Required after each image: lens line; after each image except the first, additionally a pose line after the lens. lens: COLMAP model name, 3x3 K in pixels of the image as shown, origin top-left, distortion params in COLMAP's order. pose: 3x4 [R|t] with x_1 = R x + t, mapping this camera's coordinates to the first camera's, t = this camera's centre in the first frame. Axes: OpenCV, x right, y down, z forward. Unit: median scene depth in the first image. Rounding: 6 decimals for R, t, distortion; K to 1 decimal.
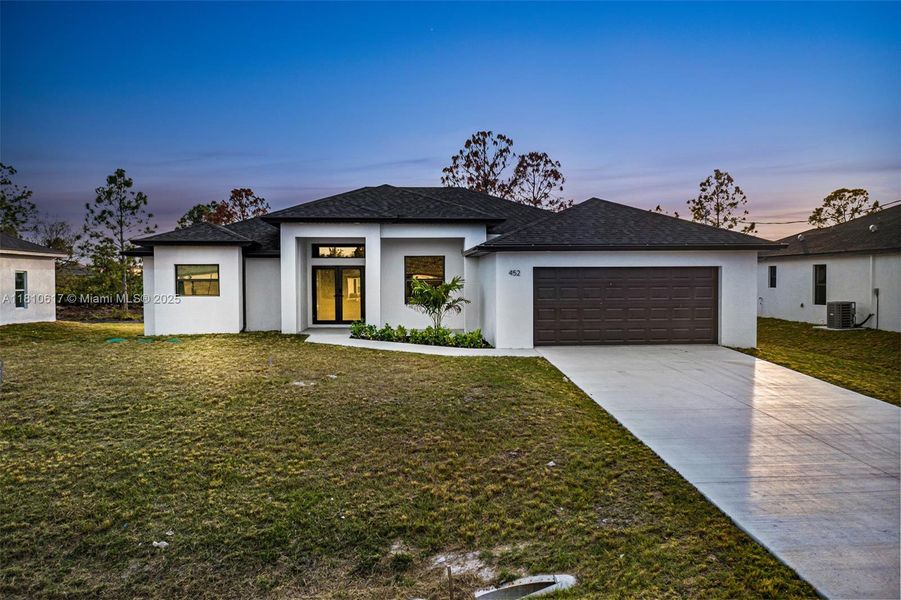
lens RADIAL K [[407.0, 0, 453.3], [0, 407.0, 297.5], [0, 0, 1]] dist [0.004399, -0.000081]
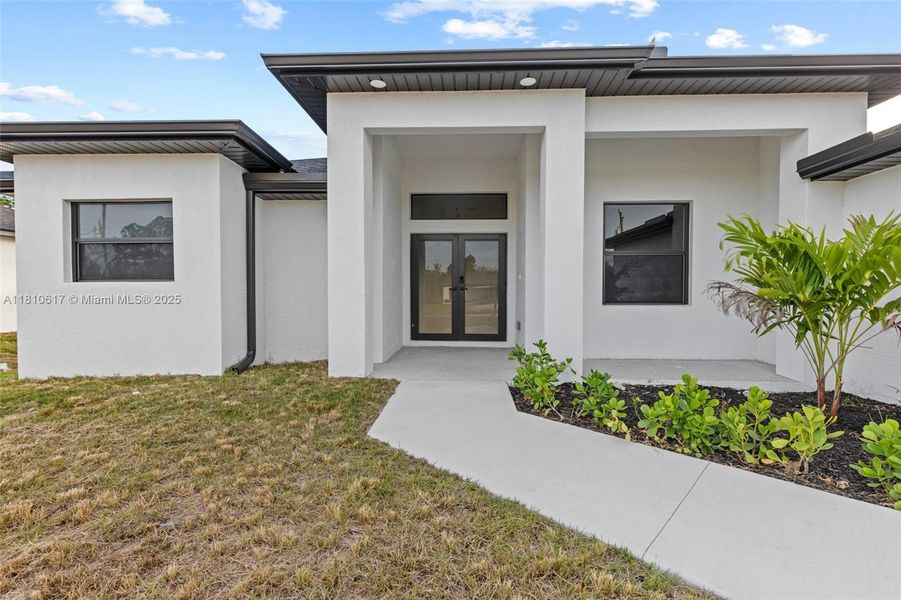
lens RADIAL K [[407.0, 0, 453.3], [0, 407.0, 297.5], [0, 0, 1]] dist [0.004399, -0.000081]
pose [[0.970283, 0.003524, -0.241947, -0.202880], [-0.003771, 0.999993, -0.000558, 0.011113], [0.241943, 0.001453, 0.970289, 0.618058]]
